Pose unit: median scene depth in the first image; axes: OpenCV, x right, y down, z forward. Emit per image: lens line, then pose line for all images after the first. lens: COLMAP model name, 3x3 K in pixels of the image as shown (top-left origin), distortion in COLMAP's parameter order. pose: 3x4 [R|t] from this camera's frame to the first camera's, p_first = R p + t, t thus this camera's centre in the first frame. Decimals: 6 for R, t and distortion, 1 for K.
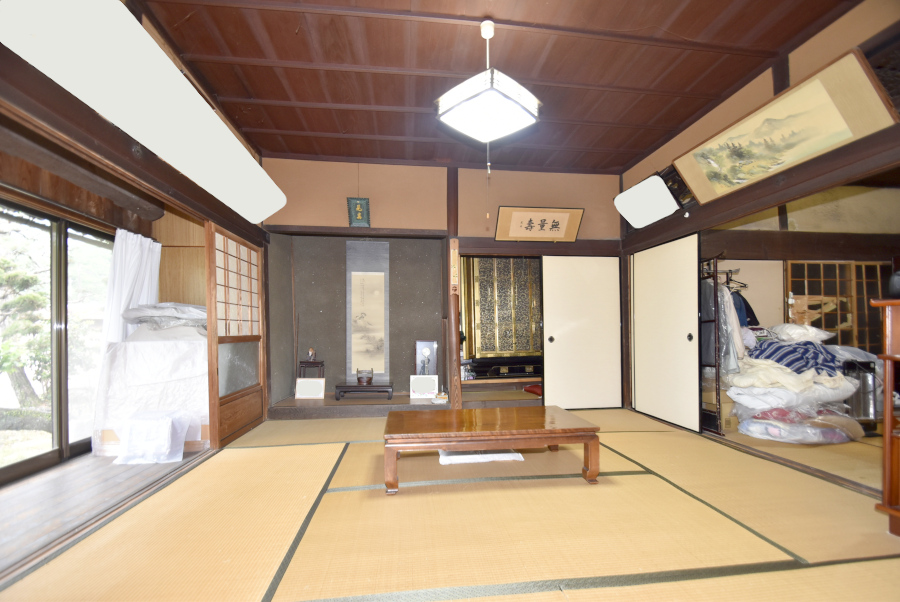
lens RADIAL K [[395.4, 0, 449.7], [0, 395.4, 336.9], [0, 0, 1]] dist [-0.000269, -0.010261]
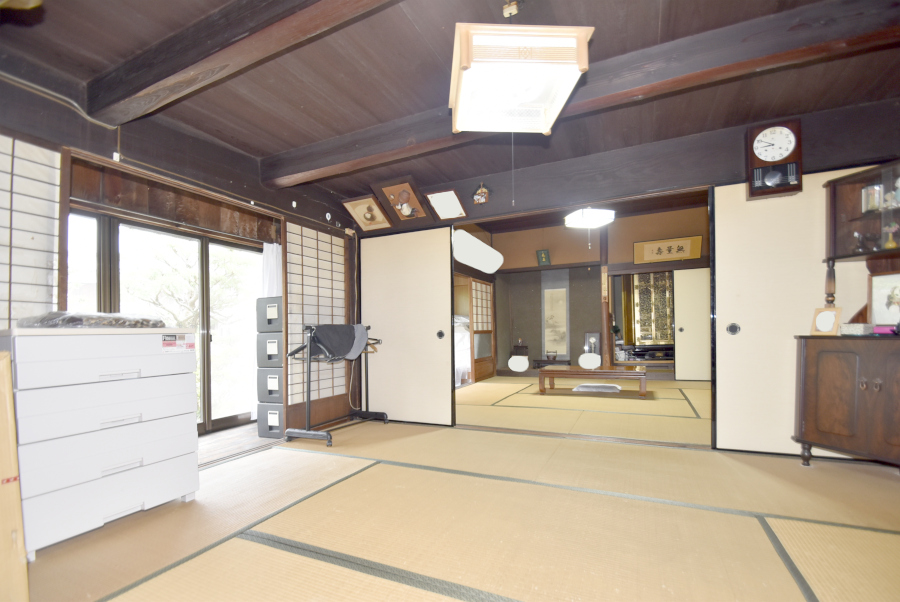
lens RADIAL K [[395.4, 0, 449.7], [0, 395.4, 336.9], [0, 0, 1]] dist [-0.000269, -0.010261]
pose [[0.850041, -0.009667, -0.526627, 0.298067], [0.010792, 0.999941, -0.000936, 0.023963], [0.526606, -0.004888, 0.850096, -0.619059]]
